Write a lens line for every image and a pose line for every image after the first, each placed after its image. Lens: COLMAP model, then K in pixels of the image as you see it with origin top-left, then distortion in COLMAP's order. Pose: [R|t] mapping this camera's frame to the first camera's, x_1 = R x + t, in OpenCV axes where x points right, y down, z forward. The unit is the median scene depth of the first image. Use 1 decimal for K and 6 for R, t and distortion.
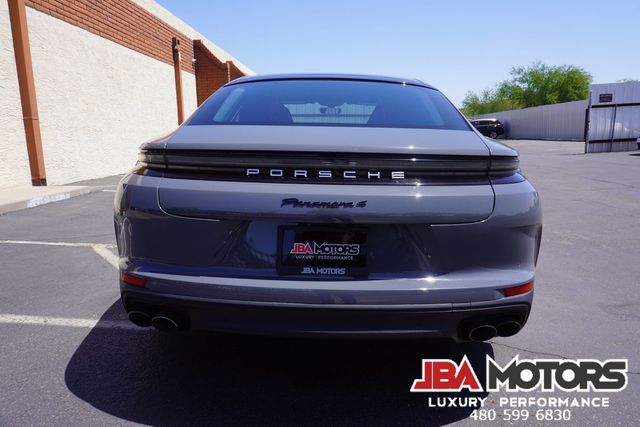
lens RADIAL K [[424.1, 0, 320.0], [0, 424.1, 213.5], [0, 0, 1]] dist [-0.049061, 0.028003]
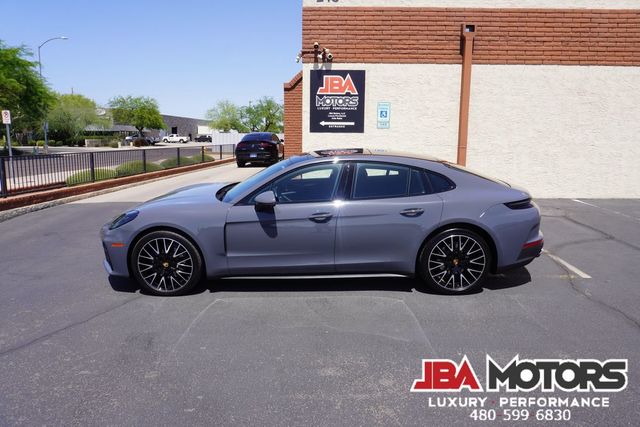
lens RADIAL K [[426.3, 0, 320.0], [0, 426.3, 213.5], [0, 0, 1]] dist [-0.065160, 0.030320]
pose [[0.008082, 0.198119, -0.980145, 0.601210], [-0.185170, 0.963521, 0.193233, -0.165548], [0.982673, 0.179931, 0.044473, 0.425530]]
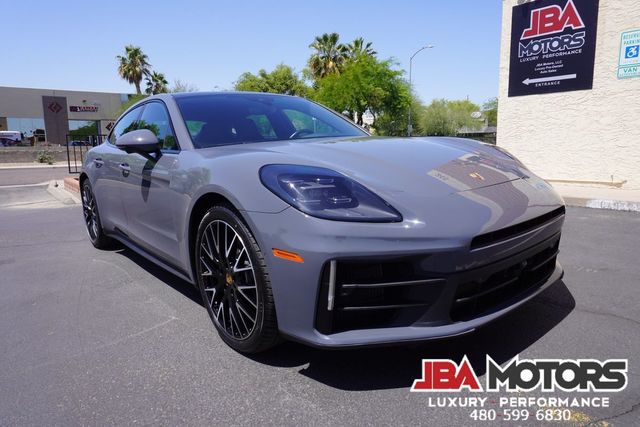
lens RADIAL K [[424.1, 0, 320.0], [0, 424.1, 213.5], [0, 0, 1]] dist [-0.049061, 0.028003]
pose [[-0.760707, 0.138871, -0.634066, 0.235270], [-0.082153, 0.948392, 0.306274, -0.153837], [0.643876, 0.285075, -0.710040, 0.822487]]
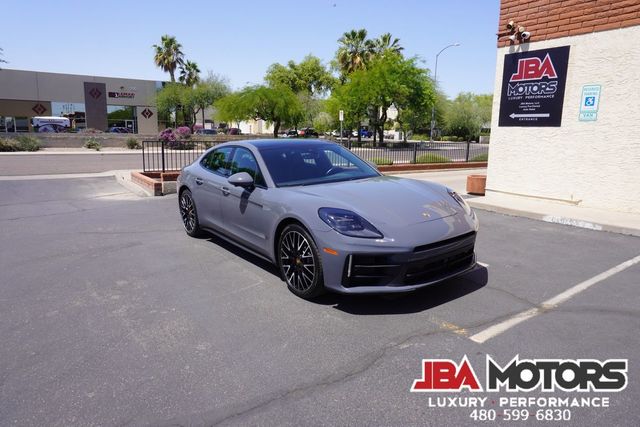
lens RADIAL K [[424.1, 0, 320.0], [0, 424.1, 213.5], [0, 0, 1]] dist [-0.049061, 0.028003]
pose [[-0.796560, 0.125717, -0.591344, 0.380456], [-0.104430, 0.934824, 0.339410, -0.253203], [0.595472, 0.332114, -0.731515, 0.972223]]
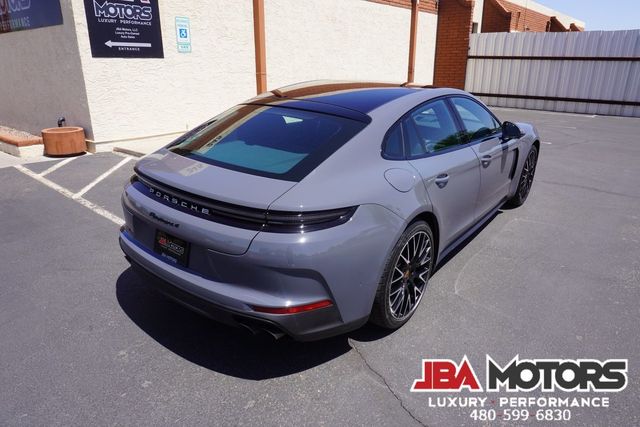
lens RADIAL K [[424.1, 0, 320.0], [0, 424.1, 213.5], [0, 0, 1]] dist [-0.049061, 0.028003]
pose [[0.803956, 0.215592, -0.554234, 0.231734], [-0.122258, 0.971984, 0.200749, -0.074721], [0.581987, -0.093634, 0.807790, 0.002017]]
